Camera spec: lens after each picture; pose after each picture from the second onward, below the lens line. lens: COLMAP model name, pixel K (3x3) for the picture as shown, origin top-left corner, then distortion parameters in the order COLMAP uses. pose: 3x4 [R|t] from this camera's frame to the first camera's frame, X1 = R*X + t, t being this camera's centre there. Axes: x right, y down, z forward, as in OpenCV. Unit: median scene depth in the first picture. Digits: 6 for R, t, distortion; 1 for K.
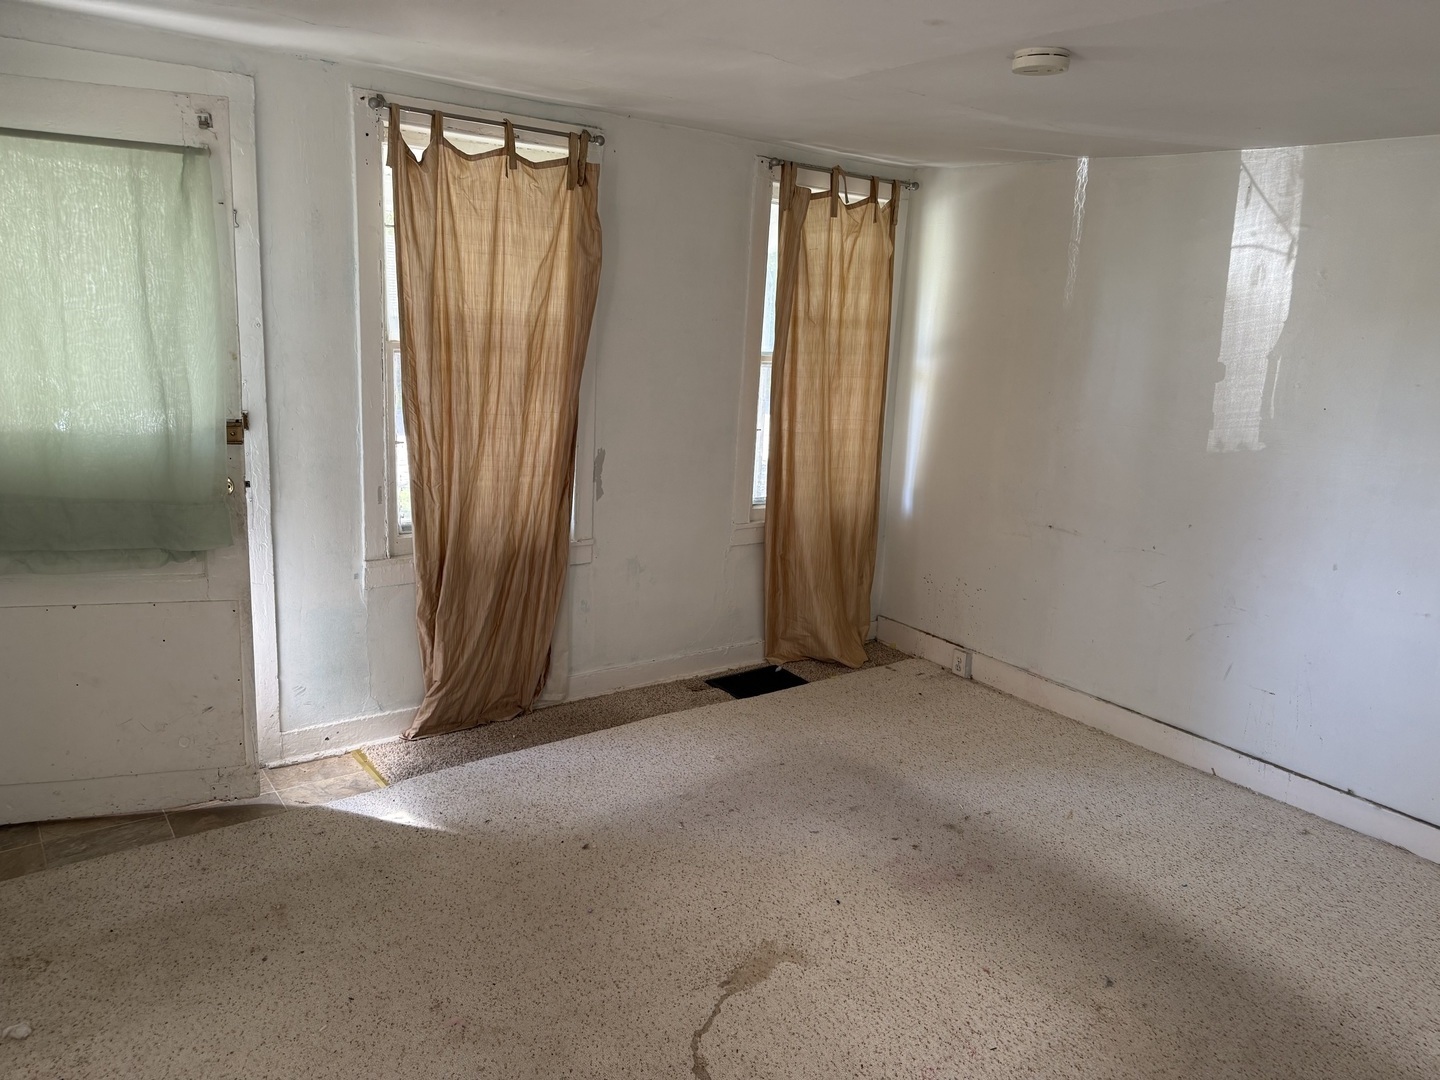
lens RADIAL K [[1021.8, 0, 720.0], [0, 1021.8, 540.0], [0, 0, 1]] dist [0.018259, 0.002572]
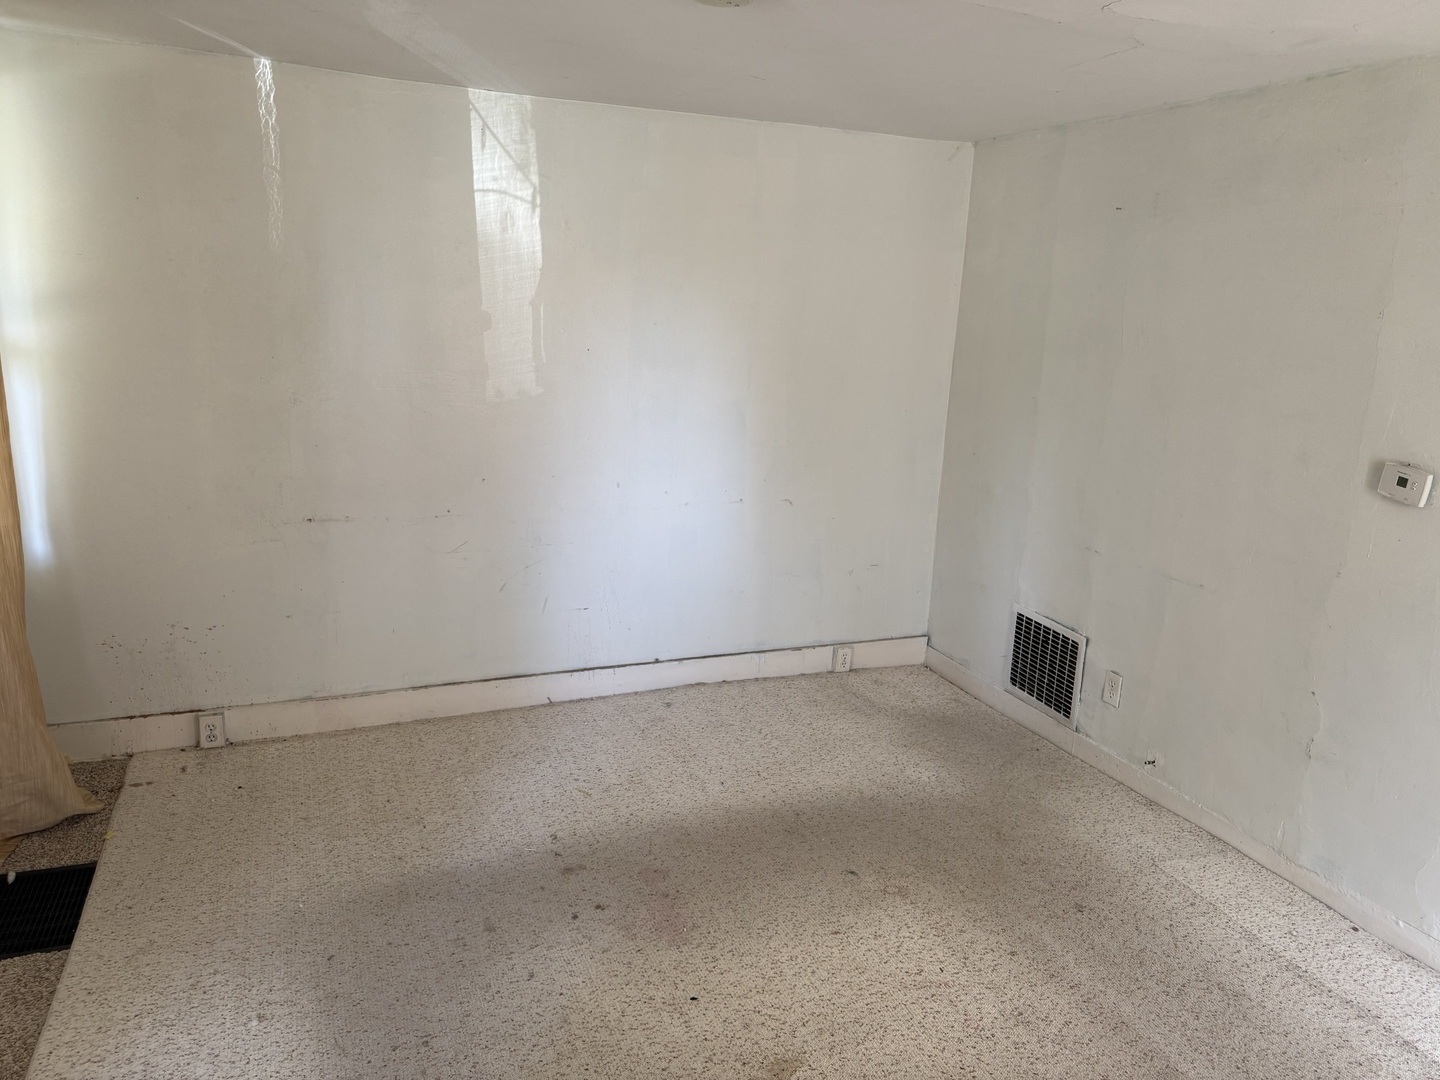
lens RADIAL K [[1004.3, 0, 720.0], [0, 1004.3, 540.0], [0, 0, 1]] dist [0.071785, -0.117604]
pose [[0.257783, -0.274369, 0.926428, -0.424805], [0.197594, 0.953540, 0.227417, -0.144670], [-0.945782, 0.124432, 0.300020, 0.544430]]
